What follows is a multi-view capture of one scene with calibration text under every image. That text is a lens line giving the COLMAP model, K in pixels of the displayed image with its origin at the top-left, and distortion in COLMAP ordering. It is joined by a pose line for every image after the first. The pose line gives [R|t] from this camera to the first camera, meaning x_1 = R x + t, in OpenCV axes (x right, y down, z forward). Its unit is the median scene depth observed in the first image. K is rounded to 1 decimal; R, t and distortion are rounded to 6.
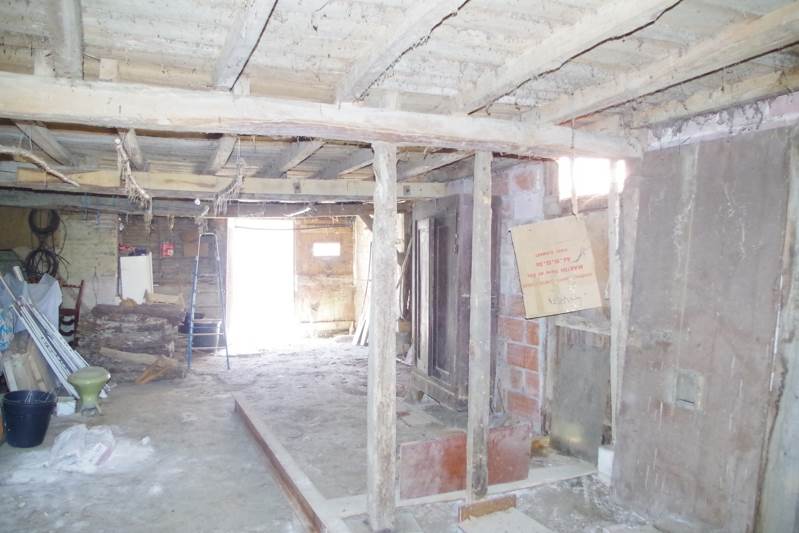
lens RADIAL K [[631.4, 0, 402.1], [0, 631.4, 263.2], [0, 0, 1]] dist [-0.070977, 0.010957]
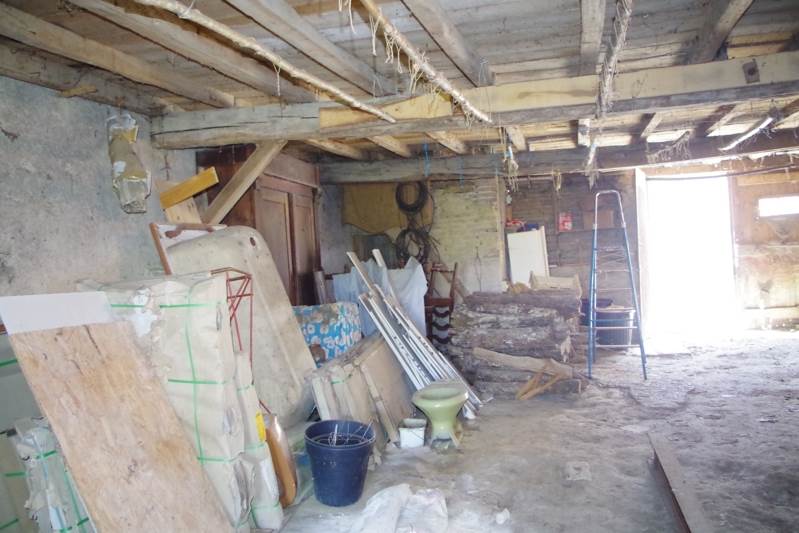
lens RADIAL K [[631.4, 0, 402.1], [0, 631.4, 263.2], [0, 0, 1]] dist [-0.070977, 0.010957]
pose [[0.798604, -0.043122, -0.600310, -0.072018], [0.061264, 0.998073, 0.009807, 0.015373], [0.598731, -0.044610, 0.799707, 0.293431]]
